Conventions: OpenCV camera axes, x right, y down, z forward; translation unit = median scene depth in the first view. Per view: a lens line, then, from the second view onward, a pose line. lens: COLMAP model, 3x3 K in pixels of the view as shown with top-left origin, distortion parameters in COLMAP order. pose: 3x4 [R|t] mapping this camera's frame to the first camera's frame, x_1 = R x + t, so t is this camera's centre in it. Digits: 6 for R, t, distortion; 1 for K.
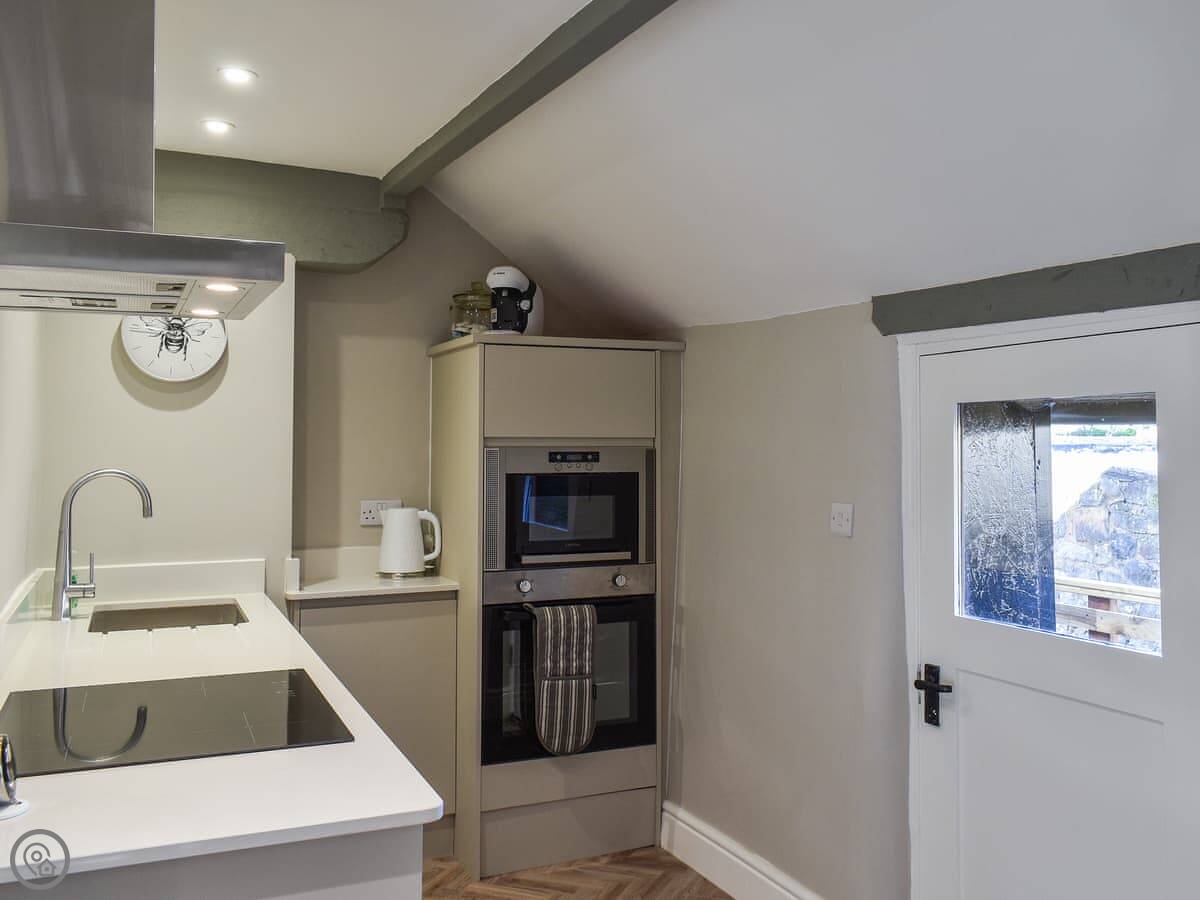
lens RADIAL K [[1094.3, 0, 635.9], [0, 1094.3, 378.7], [0, 0, 1]] dist [-0.000714, 0.009212]
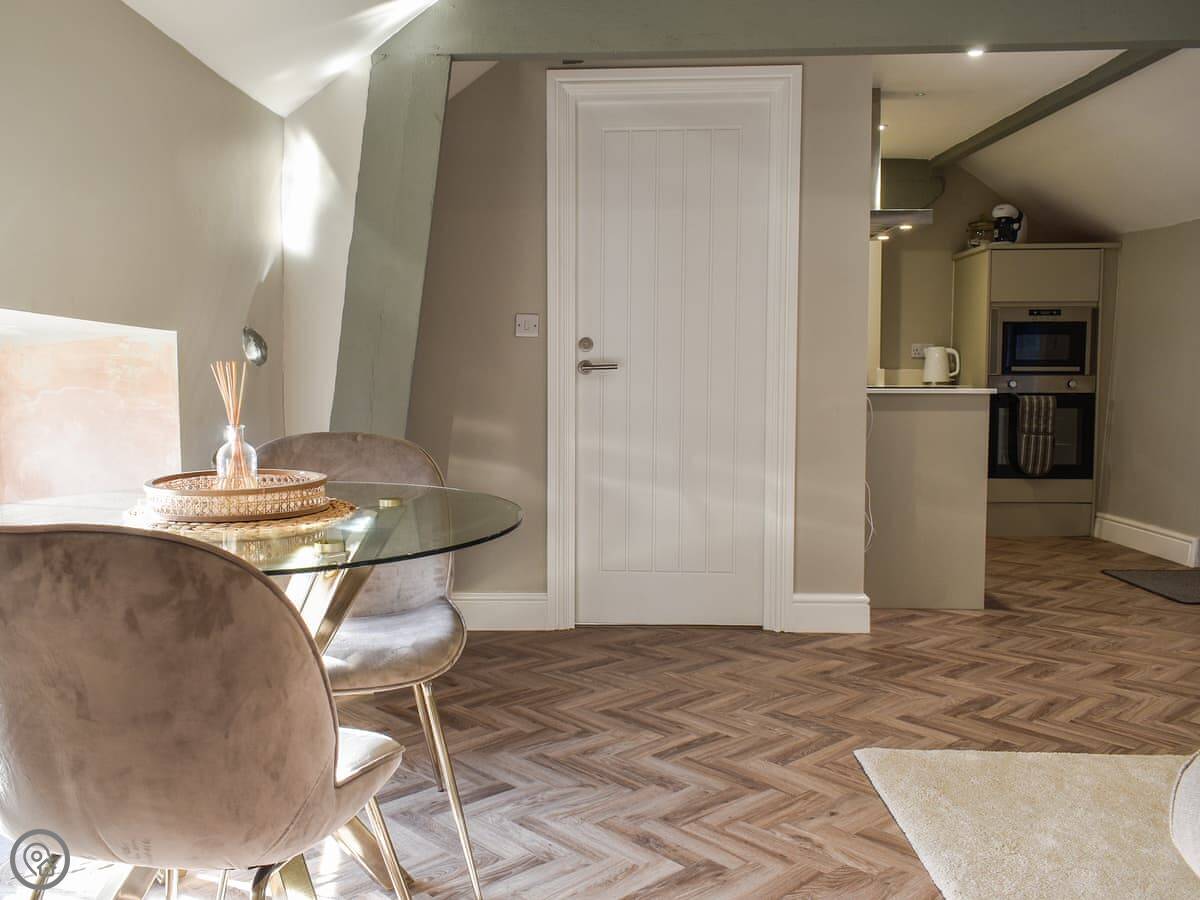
lens RADIAL K [[948.1, 0, 598.8], [0, 948.1, 422.1], [0, 0, 1]] dist [0.013929, 0.004478]
pose [[0.882117, 0.030912, -0.470016, 0.034567], [0.028834, 0.992429, 0.119385, 0.042680], [0.470148, -0.118864, 0.874547, -0.682581]]
